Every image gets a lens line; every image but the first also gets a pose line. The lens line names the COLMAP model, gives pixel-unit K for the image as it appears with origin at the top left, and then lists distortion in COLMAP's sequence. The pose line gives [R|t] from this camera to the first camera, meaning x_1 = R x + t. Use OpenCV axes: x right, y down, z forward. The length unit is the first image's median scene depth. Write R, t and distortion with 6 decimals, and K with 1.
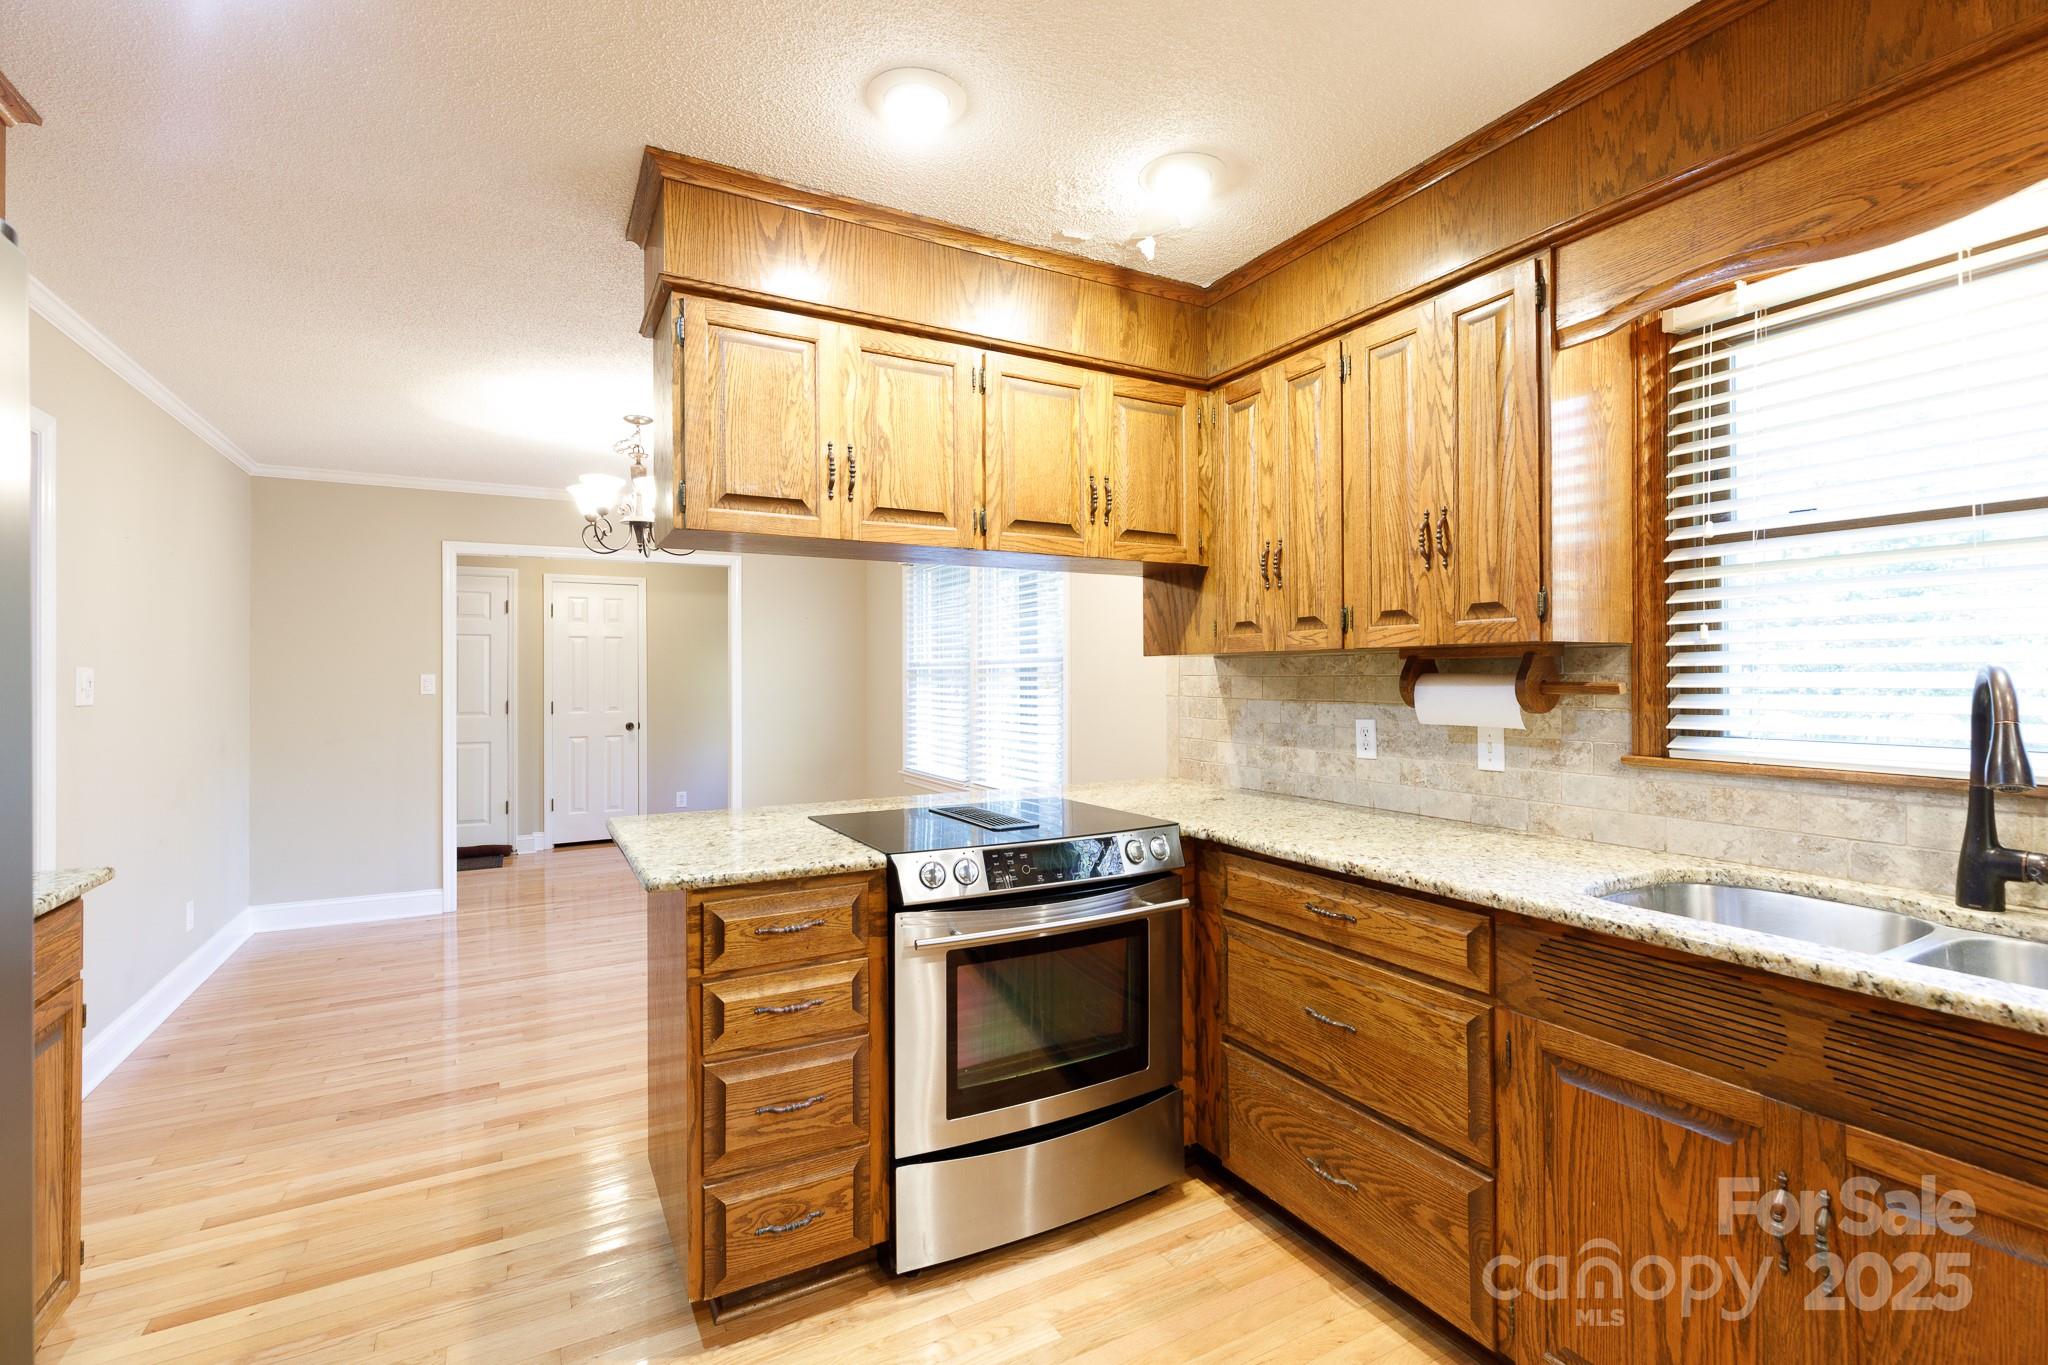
lens RADIAL K [[921.0, 0, 1029.0], [0, 921.0, 673.5], [0, 0, 1]] dist [0.002802, 0.000604]
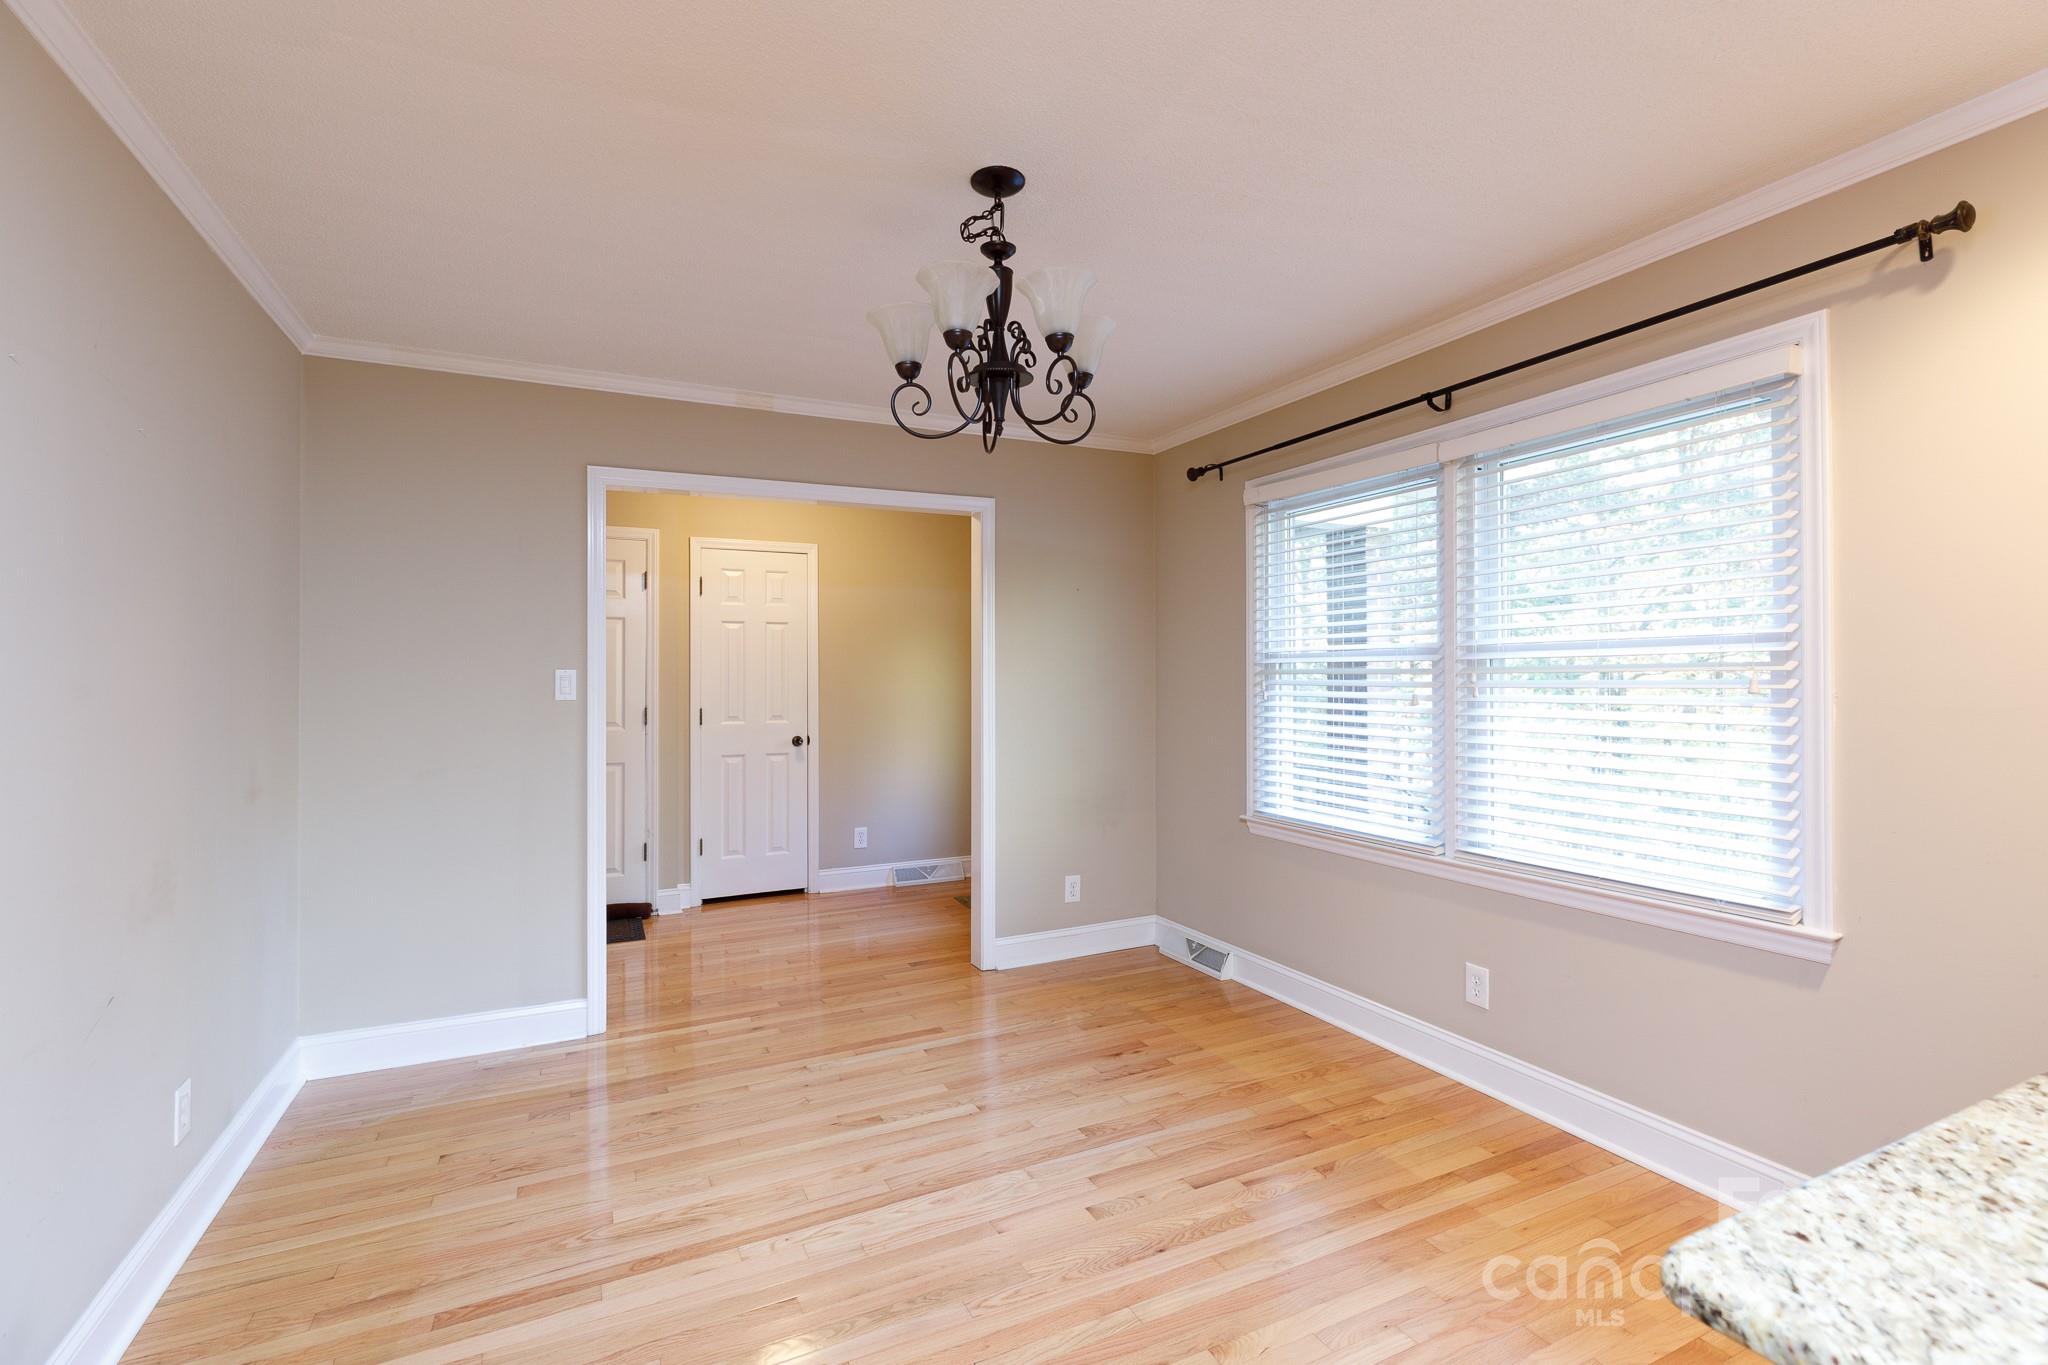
lens RADIAL K [[921.0, 0, 1029.0], [0, 921.0, 673.5], [0, 0, 1]] dist [0.002802, 0.000604]
pose [[0.998719, -0.000477, -0.050607, -0.714986], [0.000411, 0.999999, -0.001308, 0.011007], [0.050608, 0.001285, 0.998718, 0.896608]]
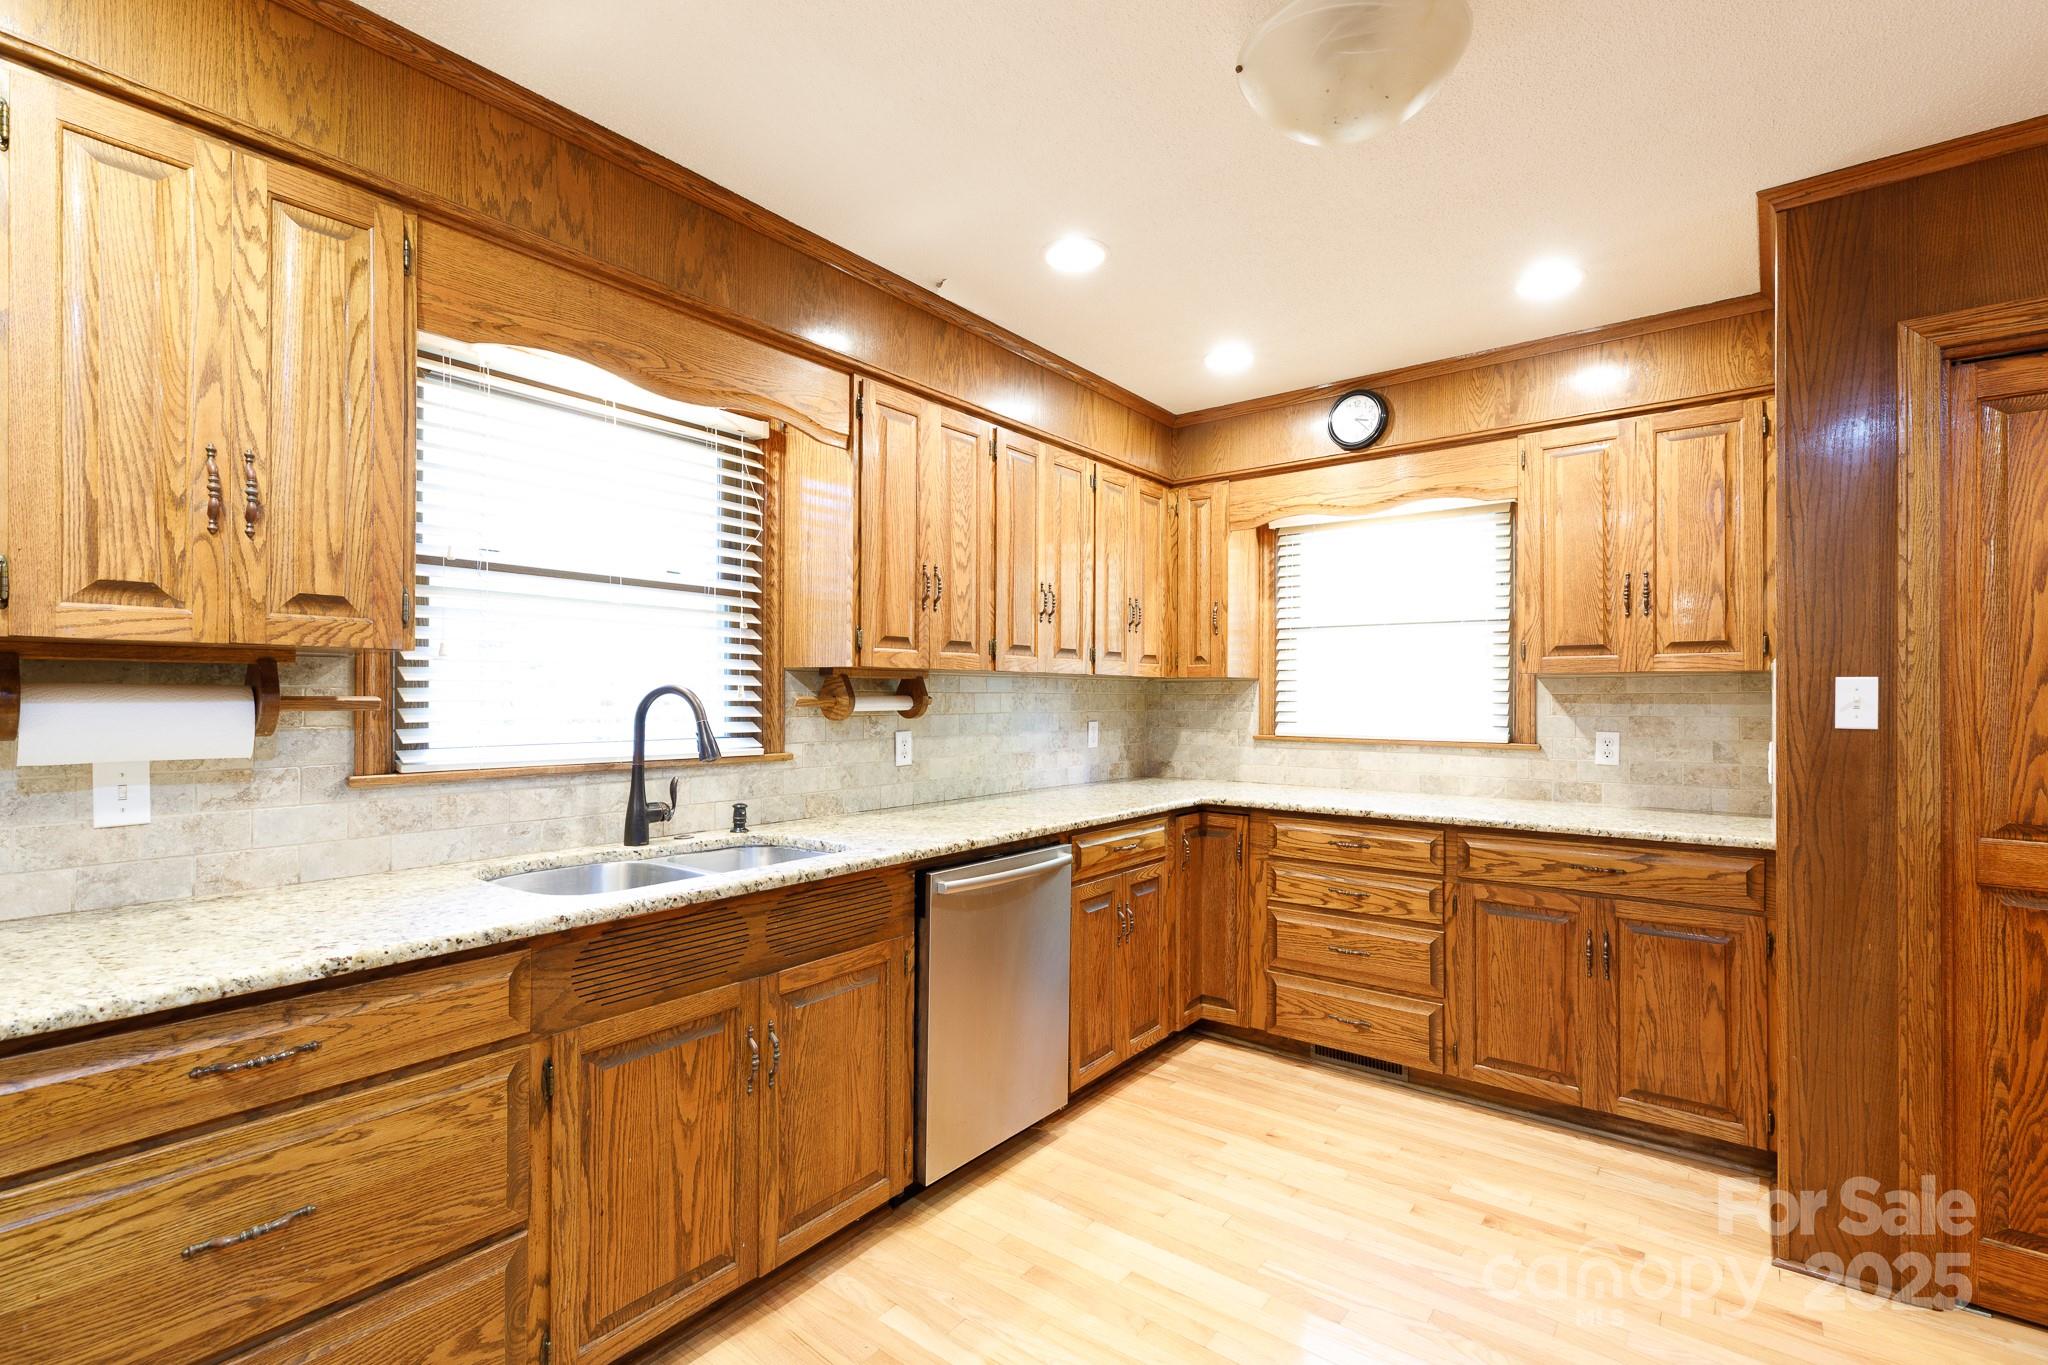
lens RADIAL K [[927.4, 0, 1022.8], [0, 927.4, 693.7], [0, 0, 1]] dist [0.000714, -0.000164]
pose [[-0.392560, 0.004301, 0.919717, -0.430580], [-0.005484, 0.999960, -0.007017, 0.008821], [-0.919710, -0.007798, -0.392520, 0.705837]]
